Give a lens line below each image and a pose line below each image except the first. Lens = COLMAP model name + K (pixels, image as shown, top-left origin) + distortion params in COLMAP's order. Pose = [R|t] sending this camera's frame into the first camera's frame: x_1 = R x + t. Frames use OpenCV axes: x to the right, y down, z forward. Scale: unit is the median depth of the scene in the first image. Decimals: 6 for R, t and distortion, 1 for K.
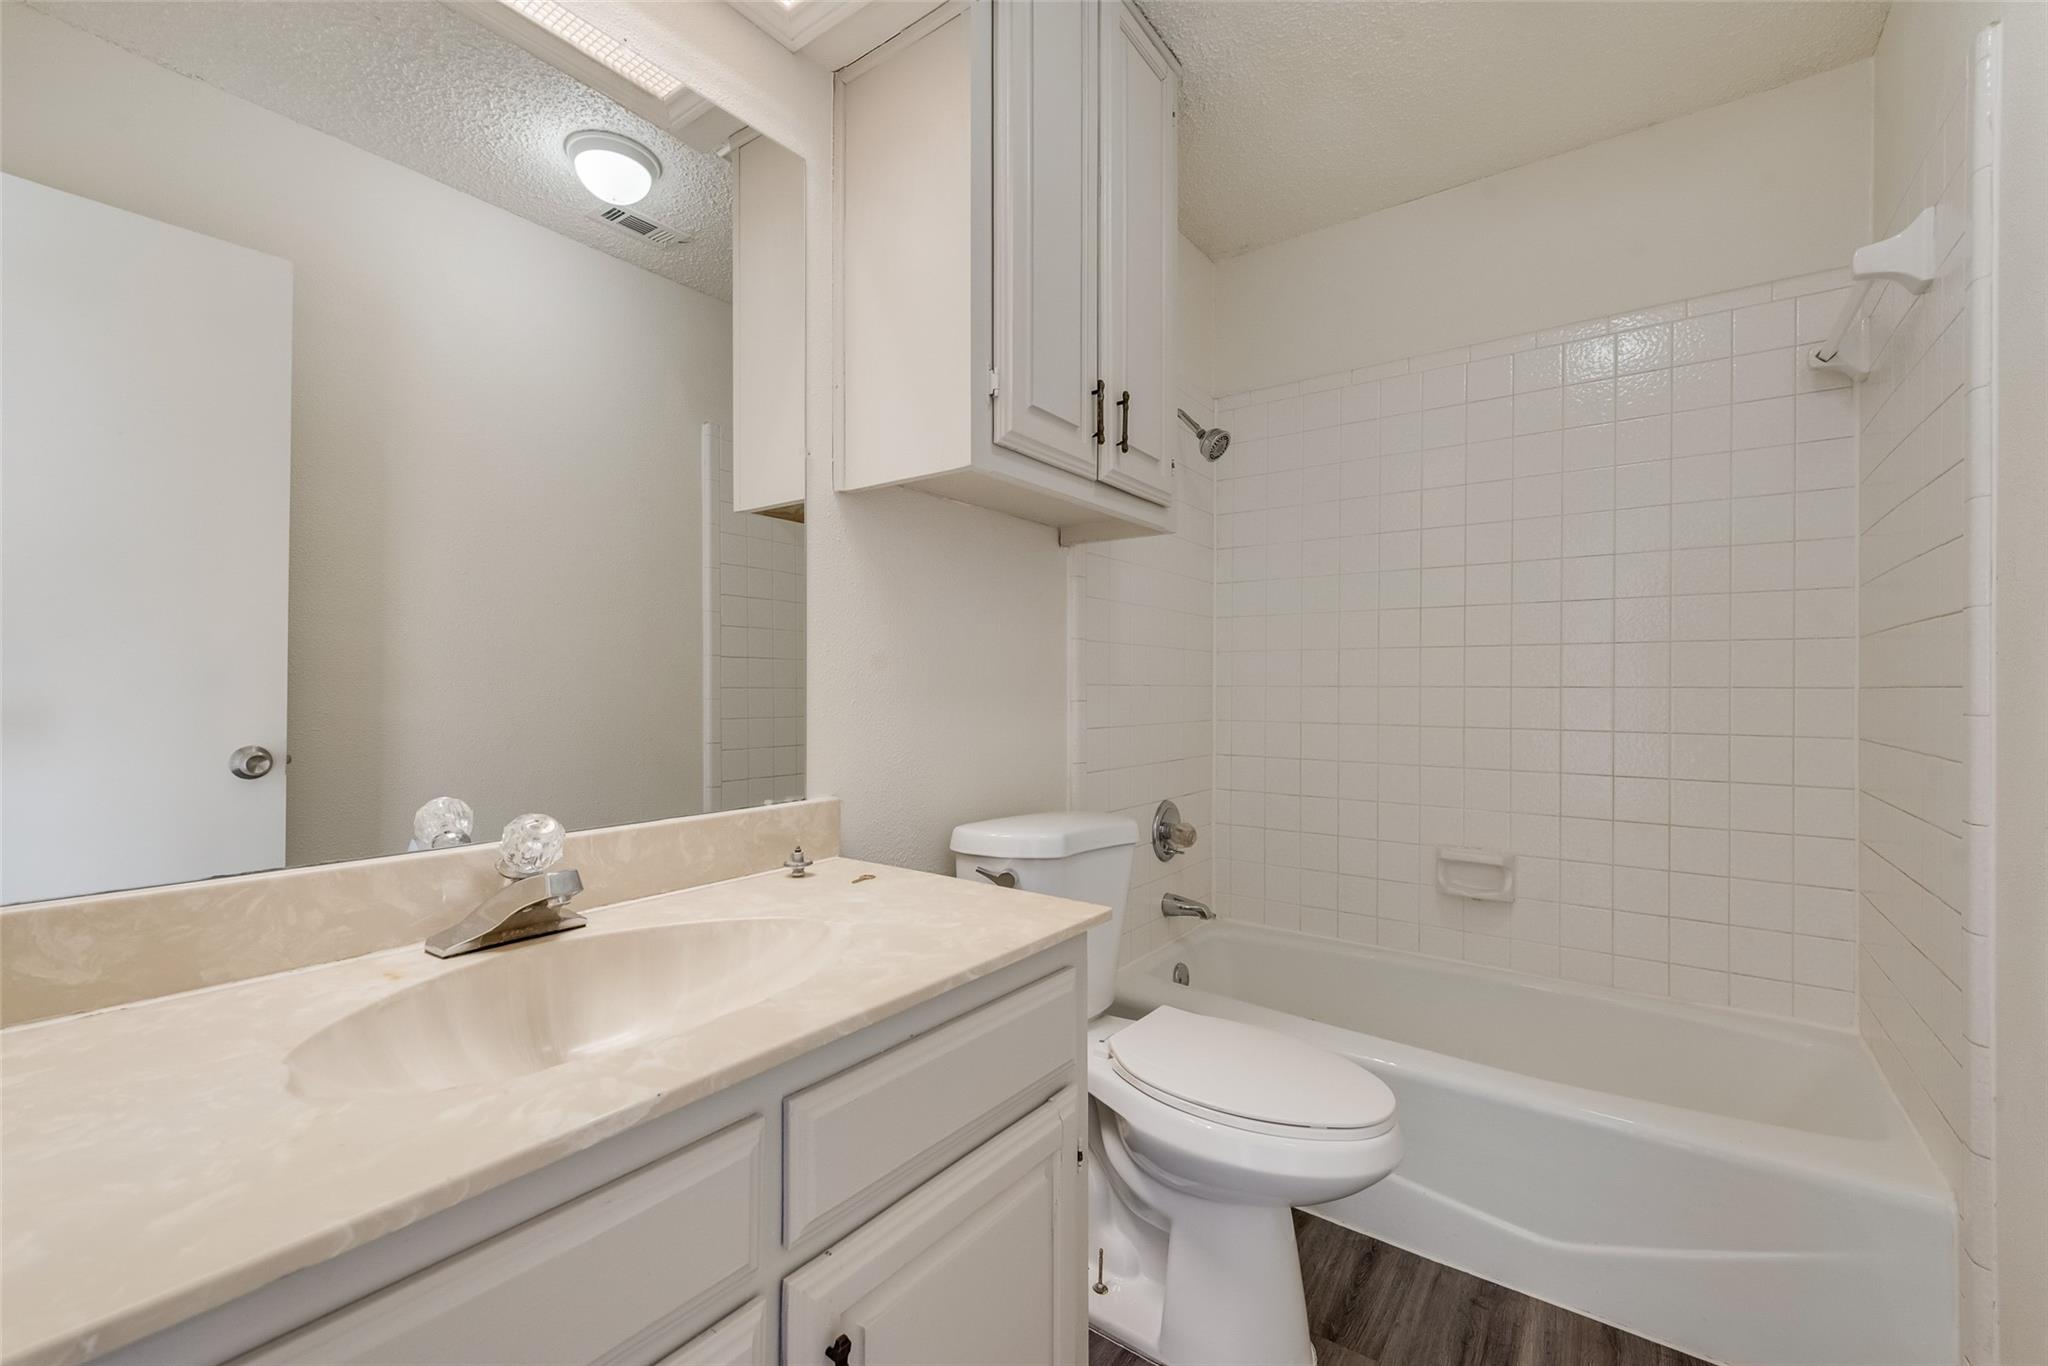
lens RADIAL K [[815.8, 0, 1039.1], [0, 815.8, 692.4], [0, 0, 1]] dist [-0.003510, -0.000235]
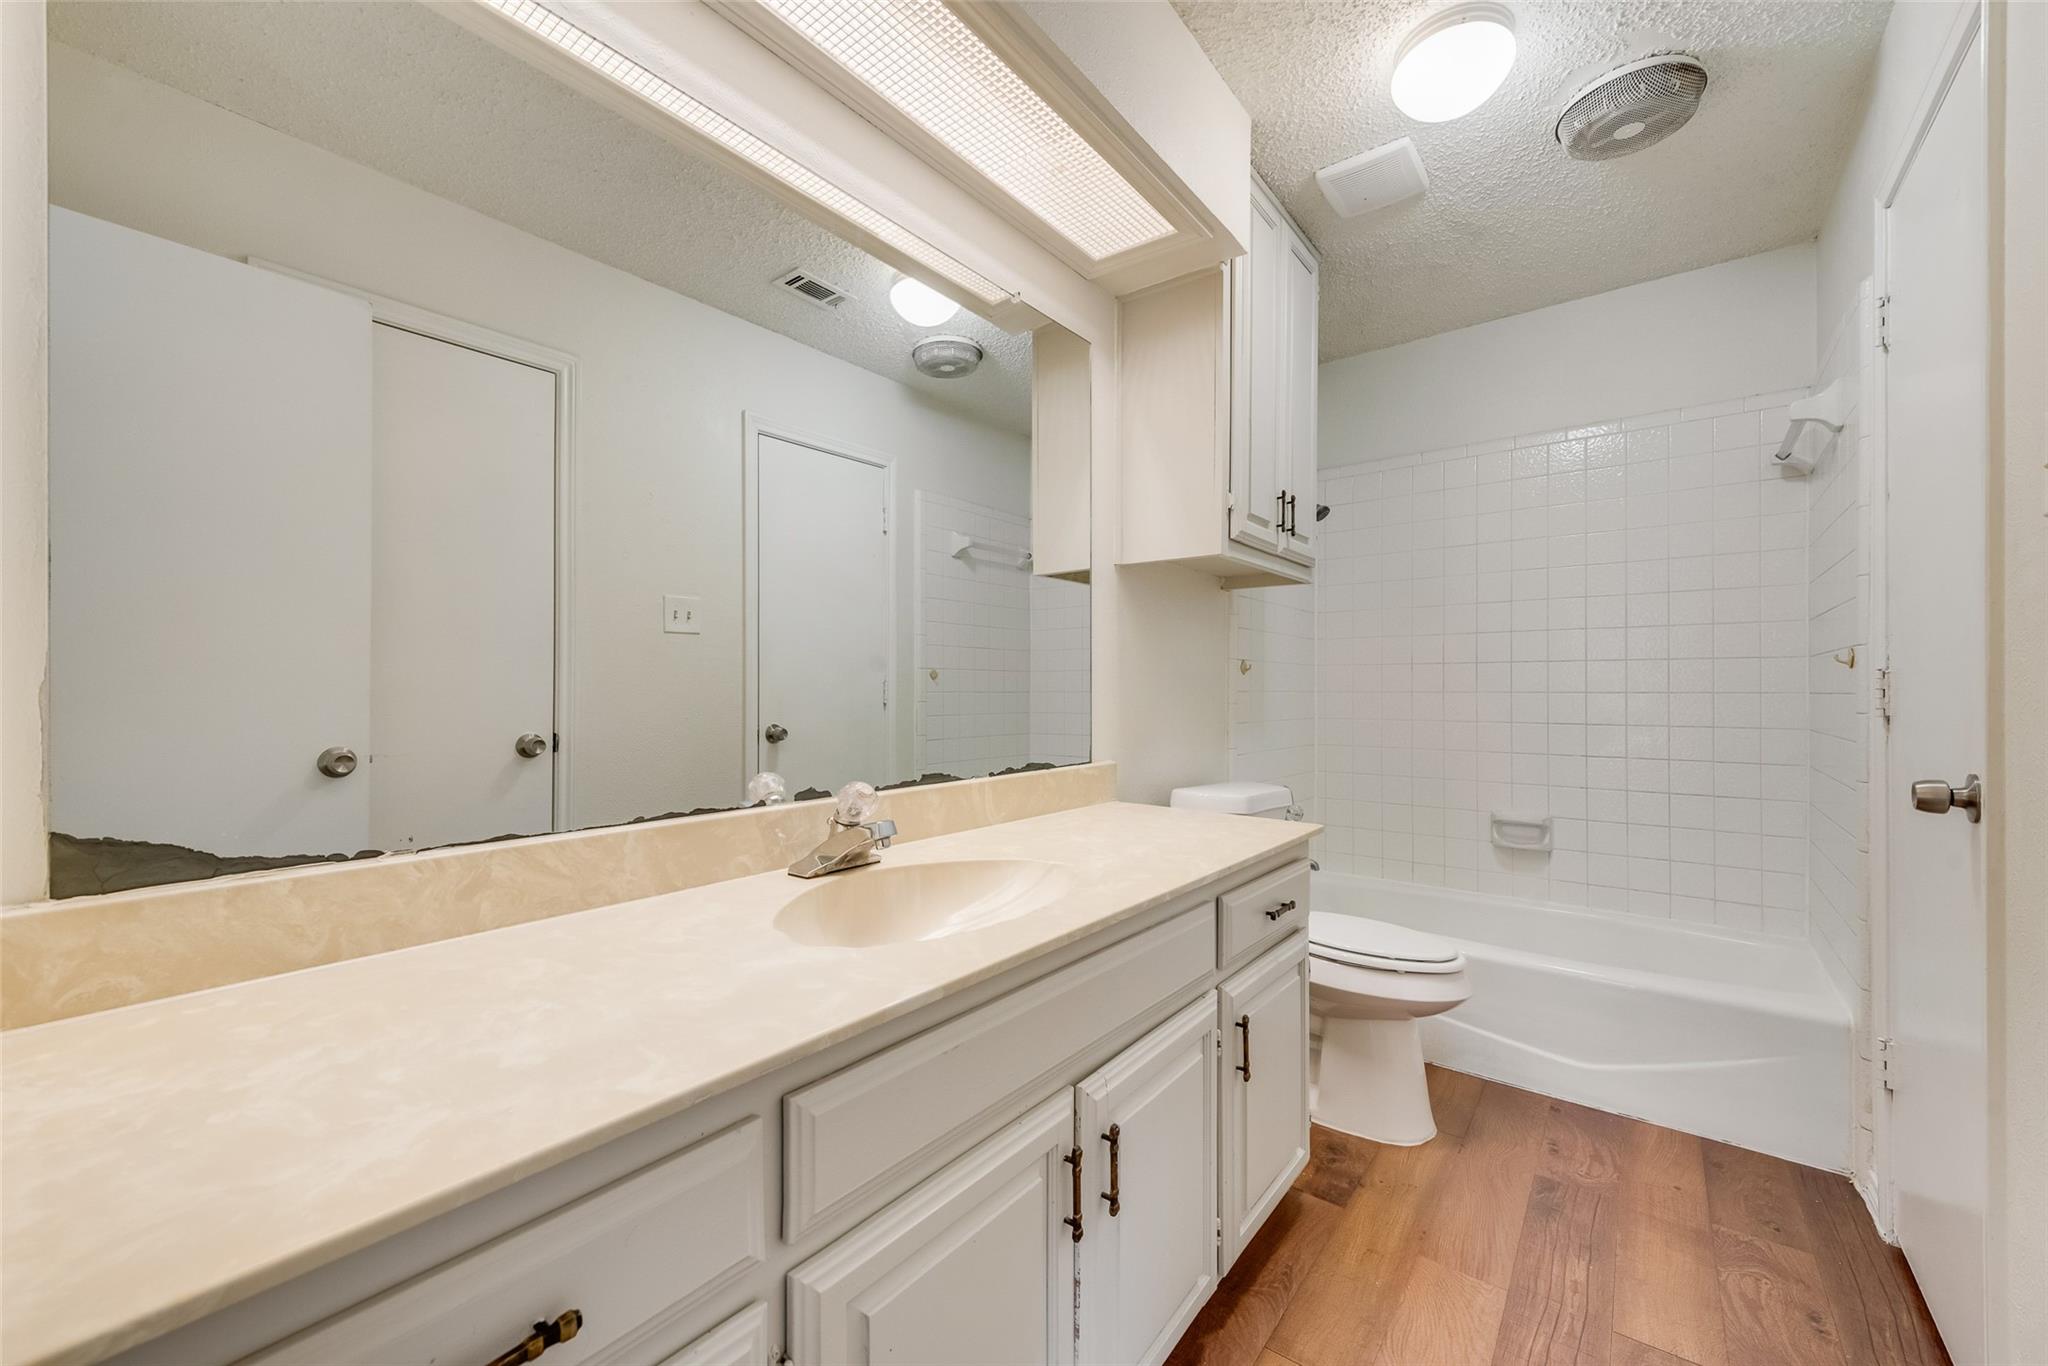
lens RADIAL K [[815.8, 0, 1011.8], [0, 815.8, 684.8], [0, 0, 1]] dist [-0.003510, -0.000235]
pose [[0.999657, 0.003255, -0.025977, -0.323673], [-0.003565, 0.999923, -0.011885, -0.000717], [0.025936, 0.011973, 0.999592, -0.437598]]
